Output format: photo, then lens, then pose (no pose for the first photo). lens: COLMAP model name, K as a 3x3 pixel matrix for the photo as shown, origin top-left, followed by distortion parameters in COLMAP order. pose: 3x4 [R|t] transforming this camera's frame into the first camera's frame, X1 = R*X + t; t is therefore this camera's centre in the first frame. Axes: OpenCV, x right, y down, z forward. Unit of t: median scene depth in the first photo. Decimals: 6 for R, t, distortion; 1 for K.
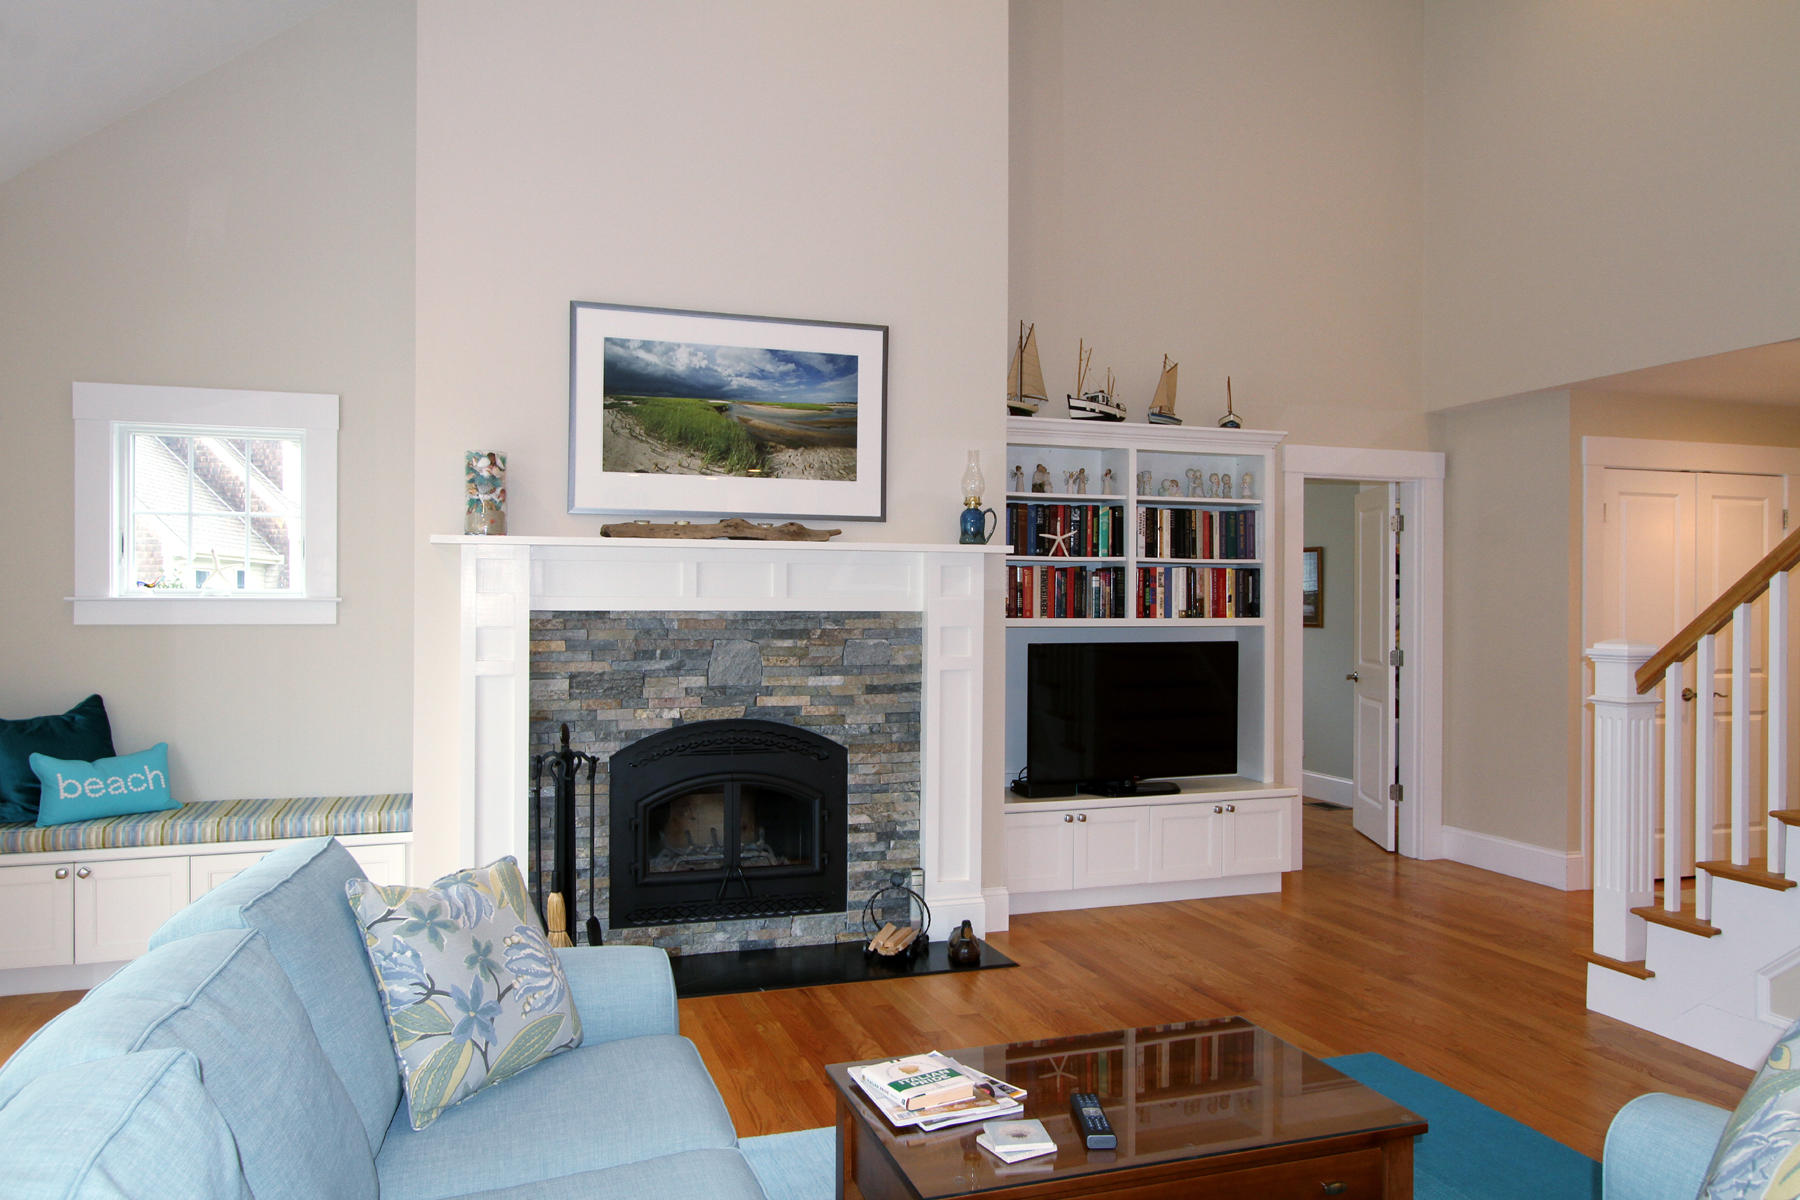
lens RADIAL K [[1304.6, 0, 900.0], [0, 1304.6, 600.0], [0, 0, 1]] dist [-0.002599, 0.001050]
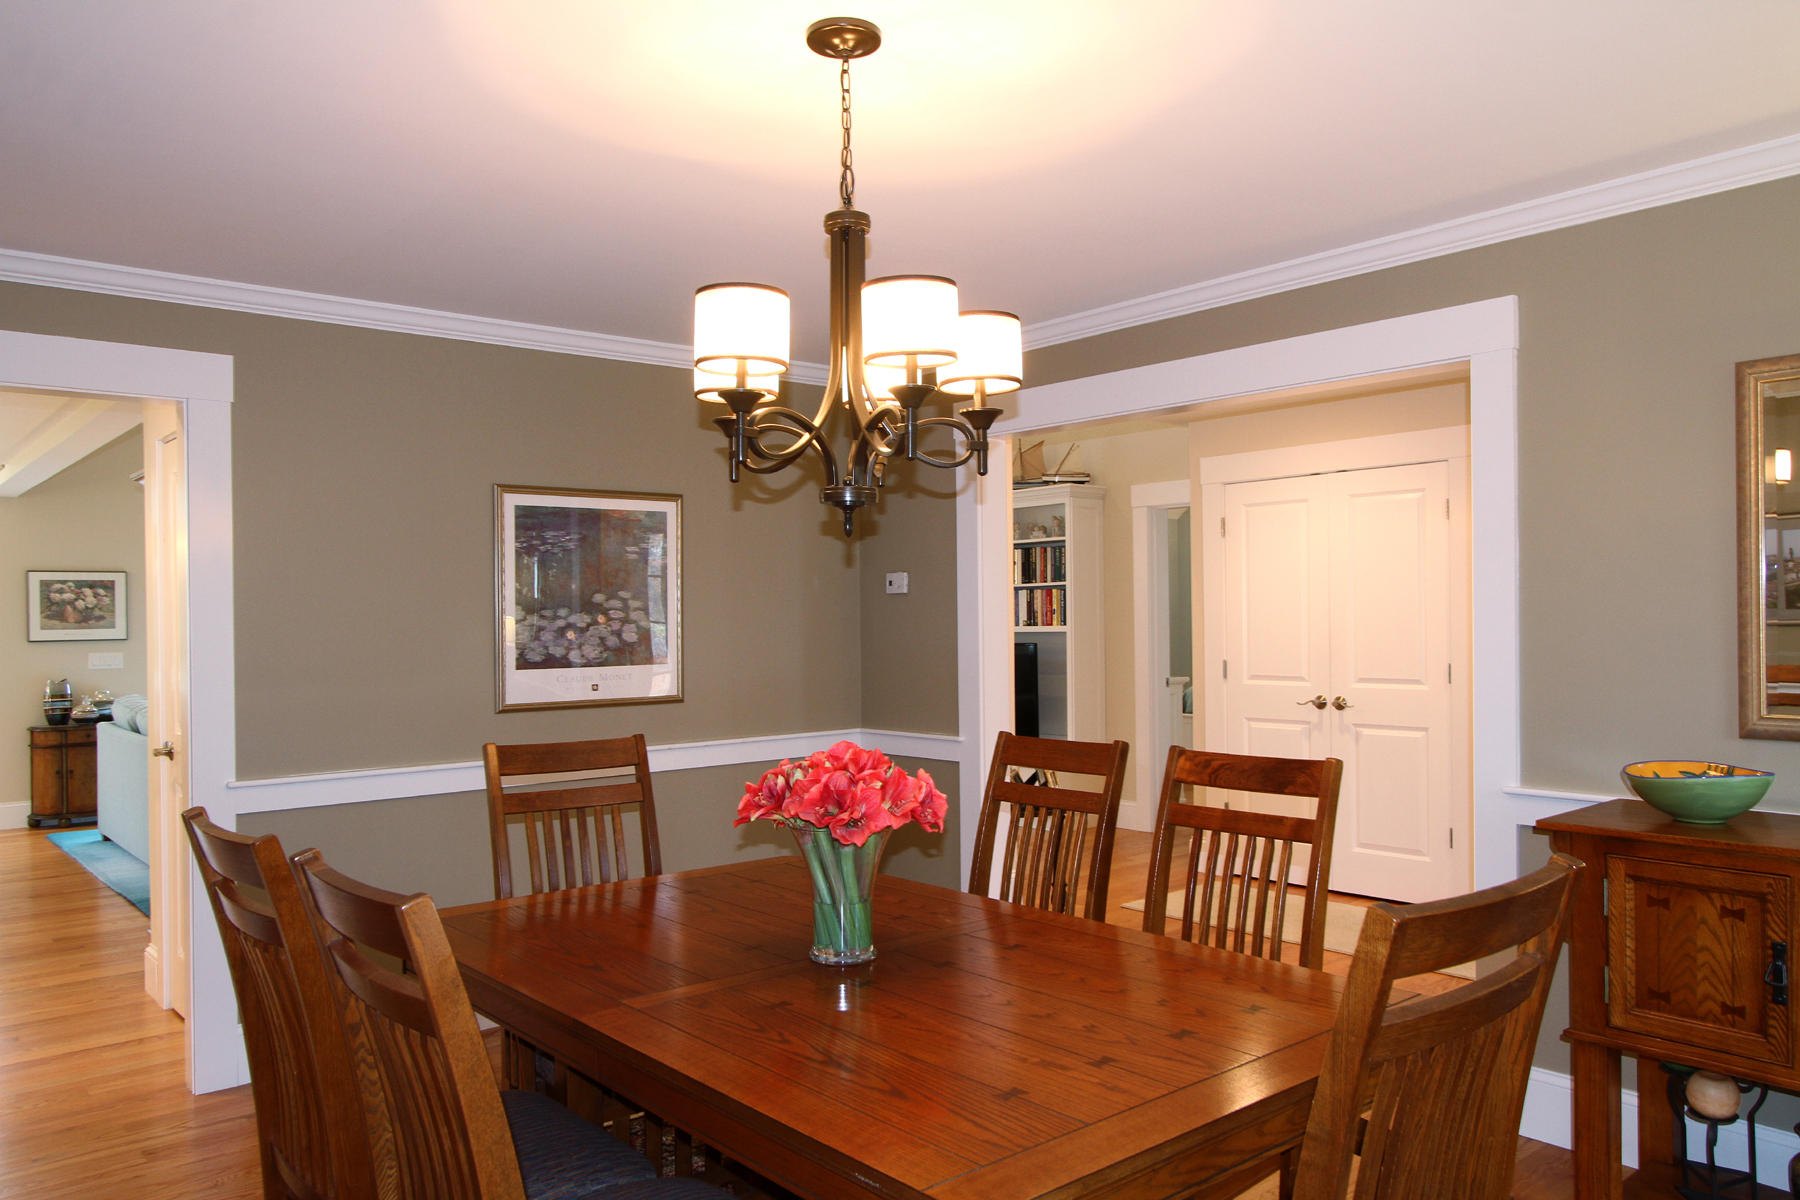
lens RADIAL K [[1304.6, 0, 900.0], [0, 1304.6, 600.0], [0, 0, 1]] dist [-0.002599, 0.001050]
pose [[0.360897, -0.023179, -0.932318, 1.448858], [0.007730, 0.999731, -0.021863, 0.015084], [0.932574, 0.000684, 0.360979, 0.366642]]
